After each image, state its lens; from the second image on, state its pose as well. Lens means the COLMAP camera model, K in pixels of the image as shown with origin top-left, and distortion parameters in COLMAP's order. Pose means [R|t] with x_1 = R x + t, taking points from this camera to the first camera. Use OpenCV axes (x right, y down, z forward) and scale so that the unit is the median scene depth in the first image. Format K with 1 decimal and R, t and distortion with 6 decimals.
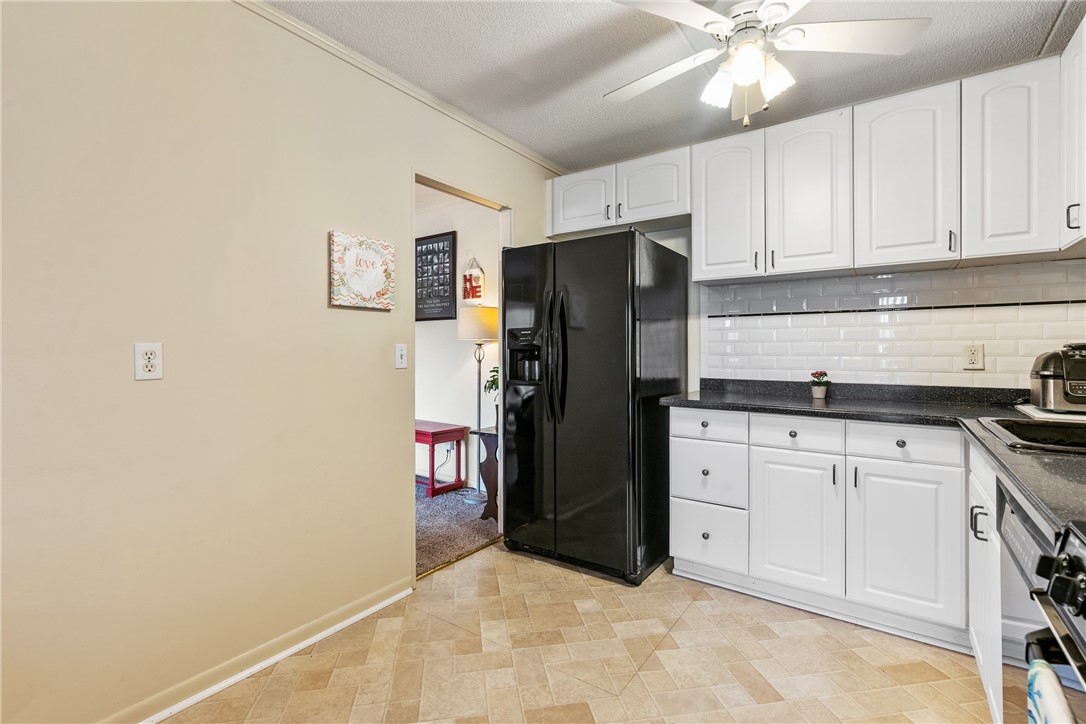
lens RADIAL K [[491.8, 0, 534.3], [0, 491.8, 349.1], [0, 0, 1]] dist [-0.006094, 0.001714]
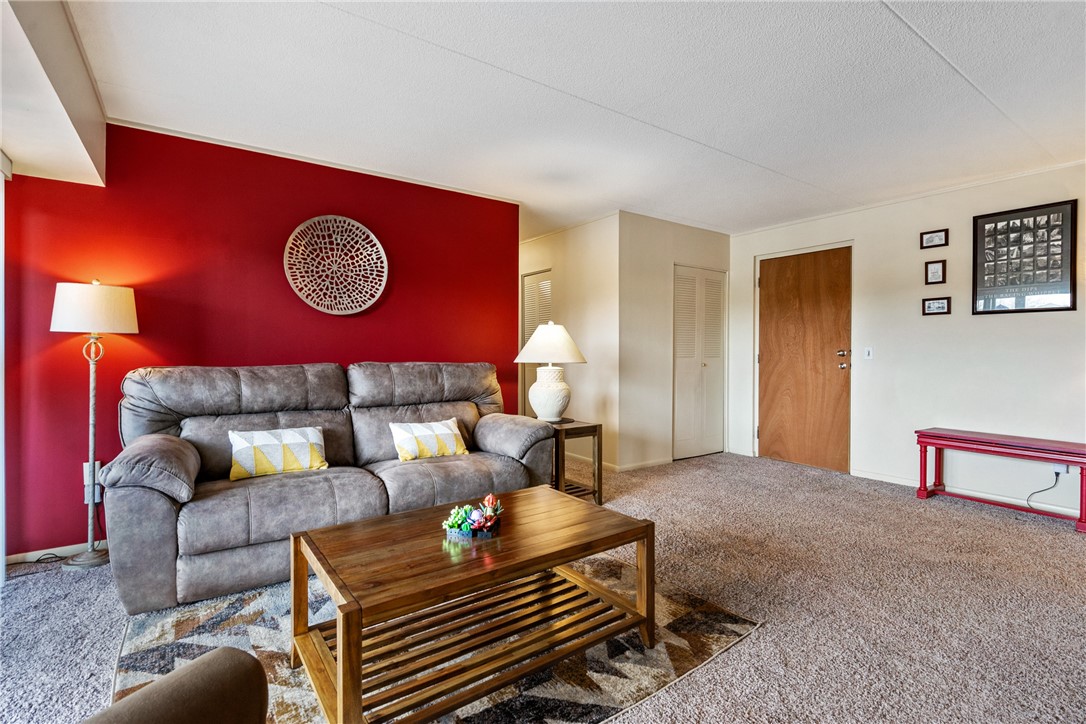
lens RADIAL K [[491.8, 0, 542.1], [0, 491.8, 353.6], [0, 0, 1]] dist [-0.006094, 0.001714]
pose [[0.941108, 0.006226, -0.338048, -1.194911], [-0.003081, 0.999947, 0.009838, 0.007076], [0.338091, -0.008217, 0.941077, -0.064772]]
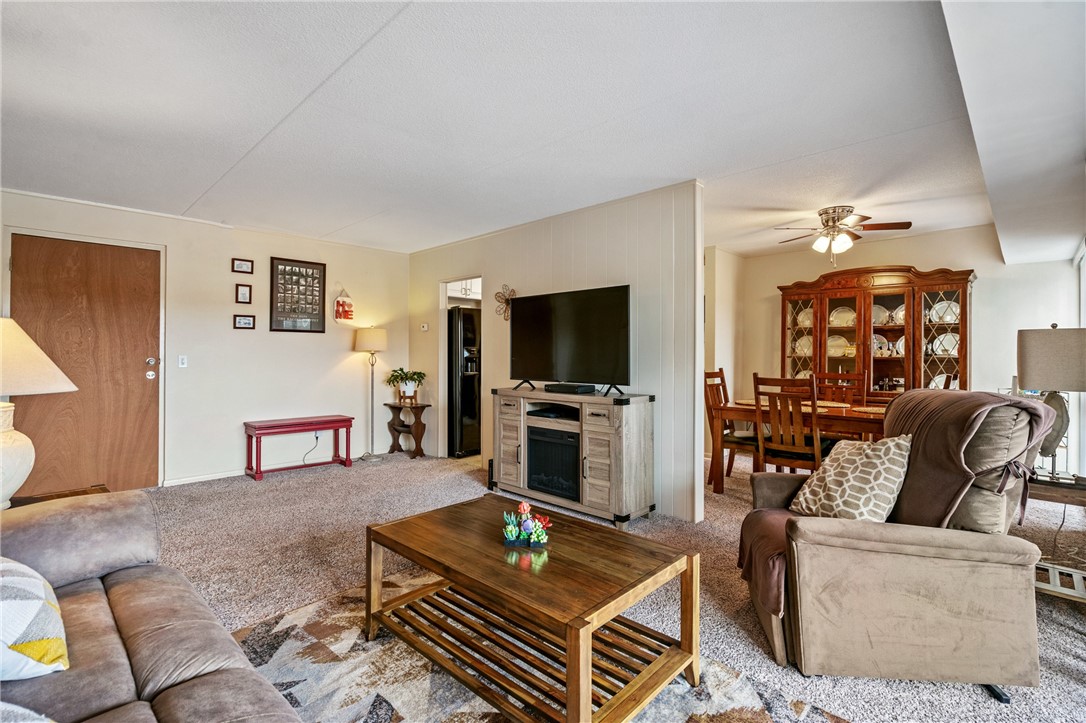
lens RADIAL K [[491.8, 0, 537.7], [0, 491.8, 352.9], [0, 0, 1]] dist [-0.006094, 0.001714]
pose [[0.153101, 0.005073, 0.988198, -2.263082], [-0.006637, 0.999970, -0.004106, -0.013539], [-0.988188, -0.005930, 0.153130, 0.437047]]
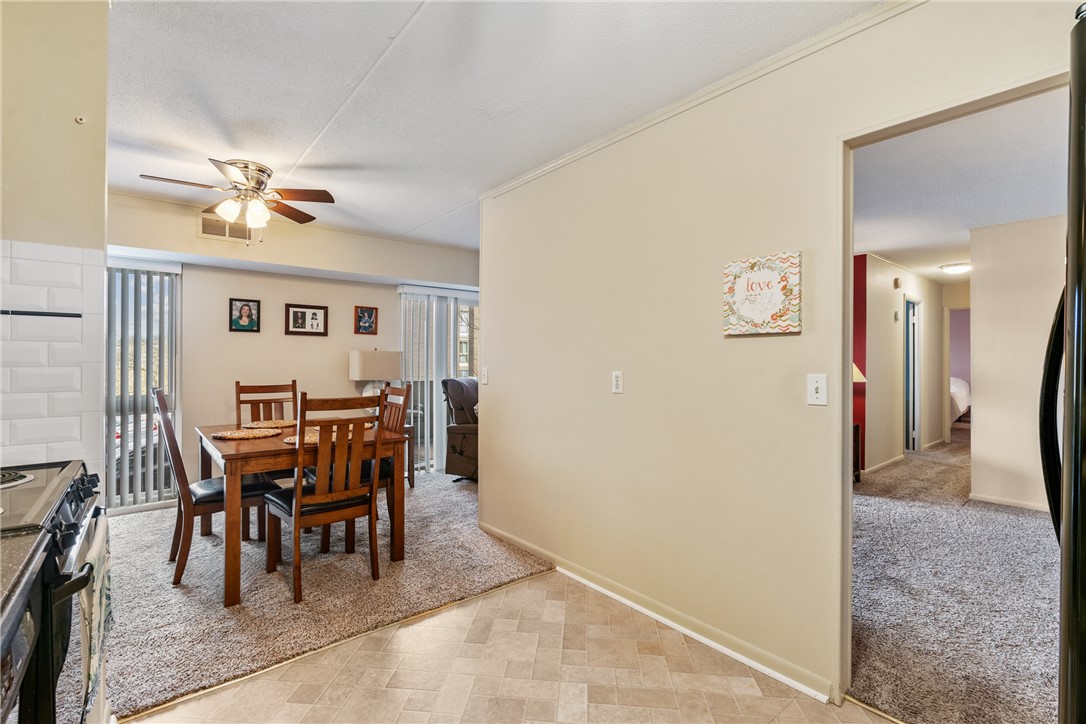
lens RADIAL K [[491.8, 0, 540.6], [0, 491.8, 354.0], [0, 0, 1]] dist [-0.006094, 0.001714]
pose [[-0.253601, -0.015657, -0.967182, 0.563166], [-0.001853, 0.999875, -0.015700, -0.026945], [0.967307, -0.002189, -0.253598, 0.722291]]
